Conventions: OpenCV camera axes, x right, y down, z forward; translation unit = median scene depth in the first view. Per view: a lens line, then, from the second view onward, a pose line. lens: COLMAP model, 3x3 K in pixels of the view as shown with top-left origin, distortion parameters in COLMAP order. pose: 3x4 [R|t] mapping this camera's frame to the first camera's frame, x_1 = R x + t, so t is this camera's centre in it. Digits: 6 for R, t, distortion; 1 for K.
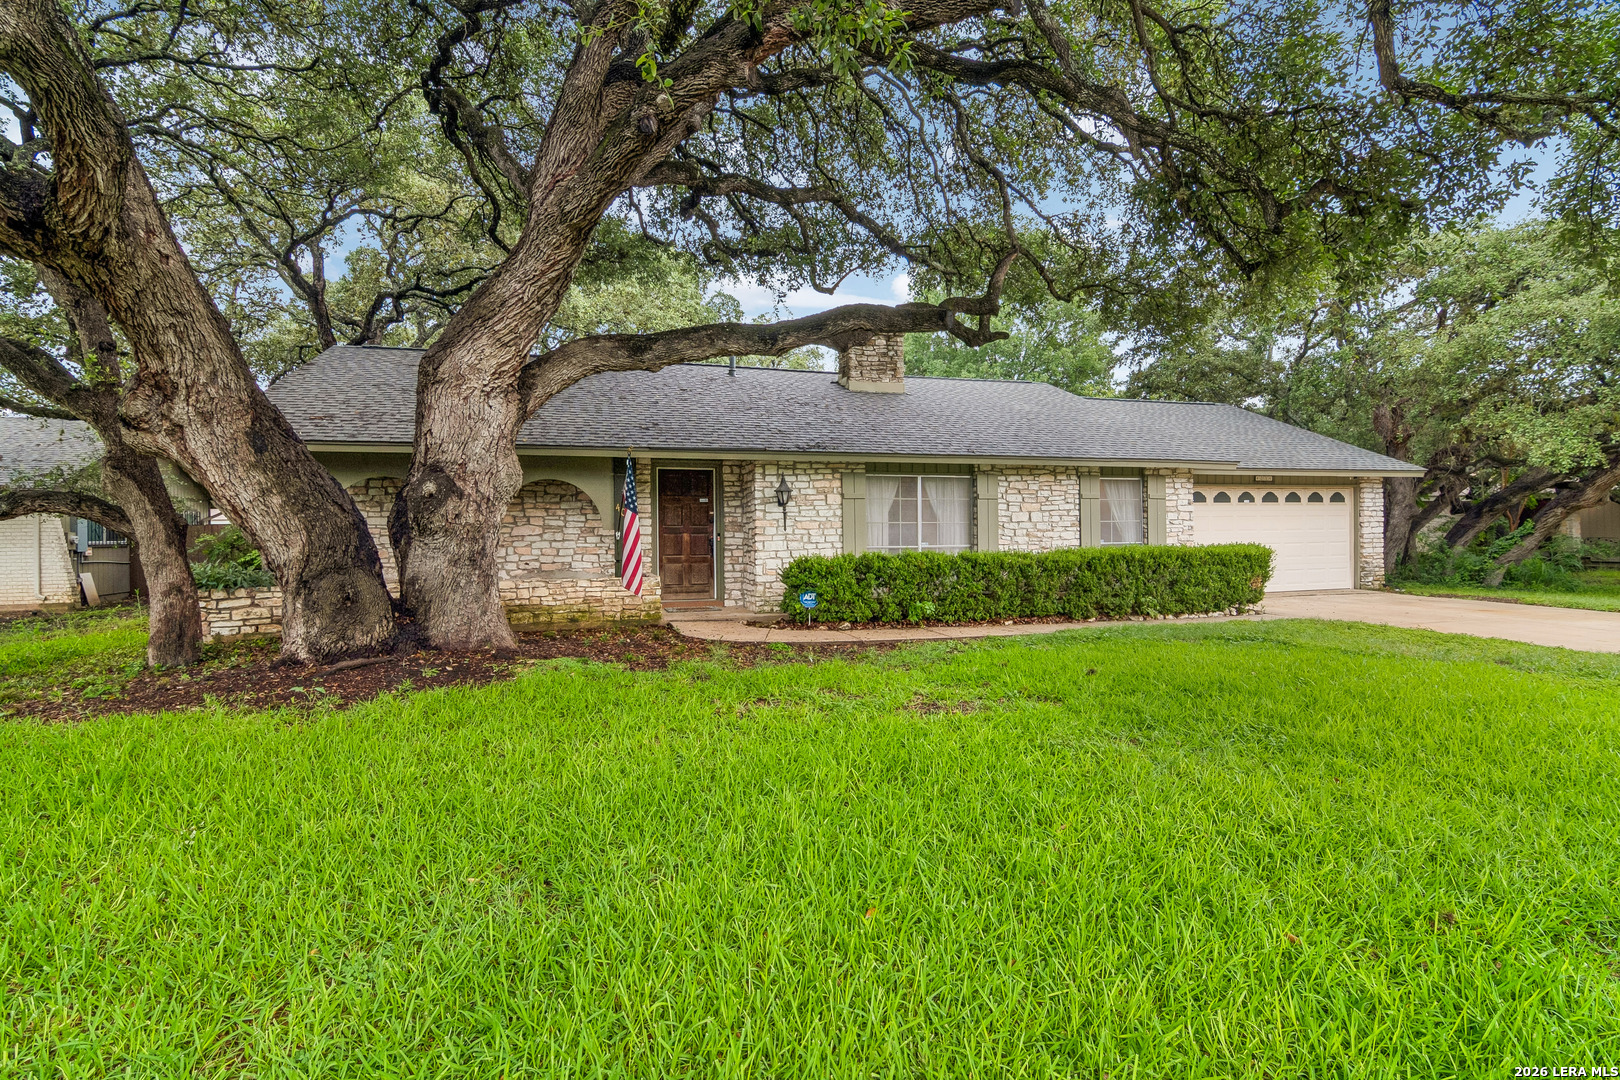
lens RADIAL K [[781.5, 0, 820.8], [0, 781.5, 540.2], [0, 0, 1]] dist [-0.011708, -0.001586]
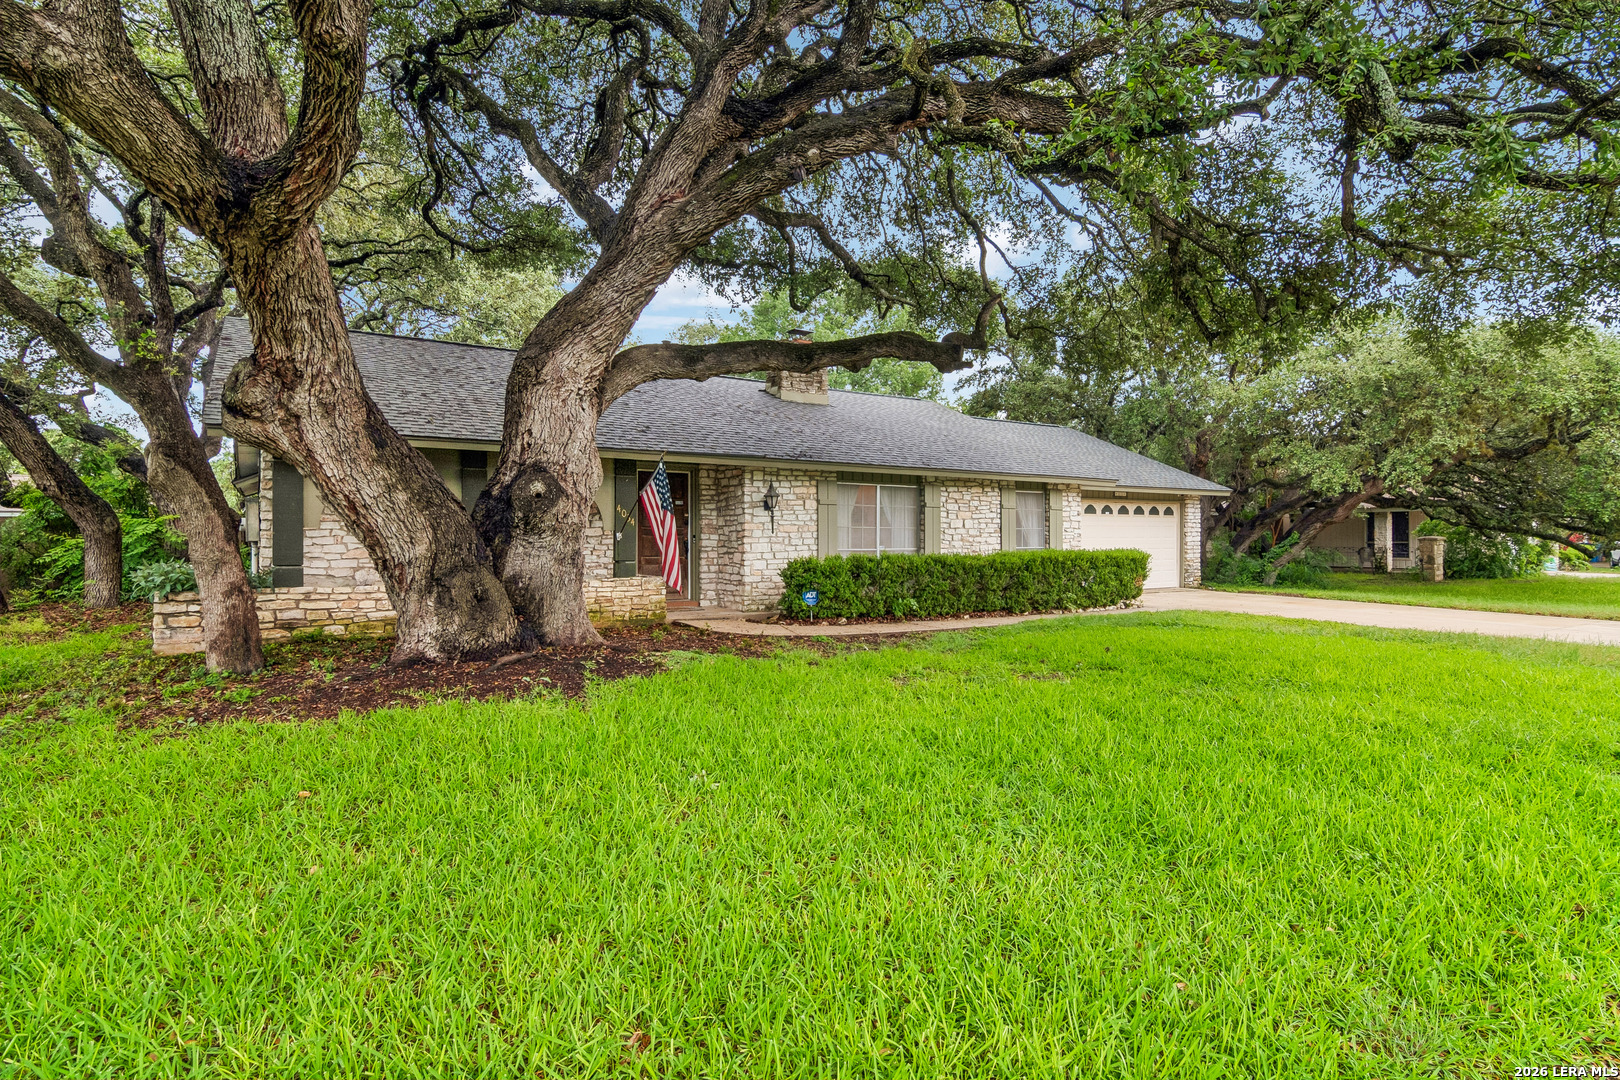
lens RADIAL K [[828.6, 0, 792.9], [0, 828.6, 543.5], [0, 0, 1]] dist [-0.009120, -0.005317]
pose [[0.961465, 0.008879, 0.274784, -0.328383], [-0.008545, 0.999961, -0.002411, 0.003791], [-0.274794, -0.000030, 0.961503, -0.089377]]
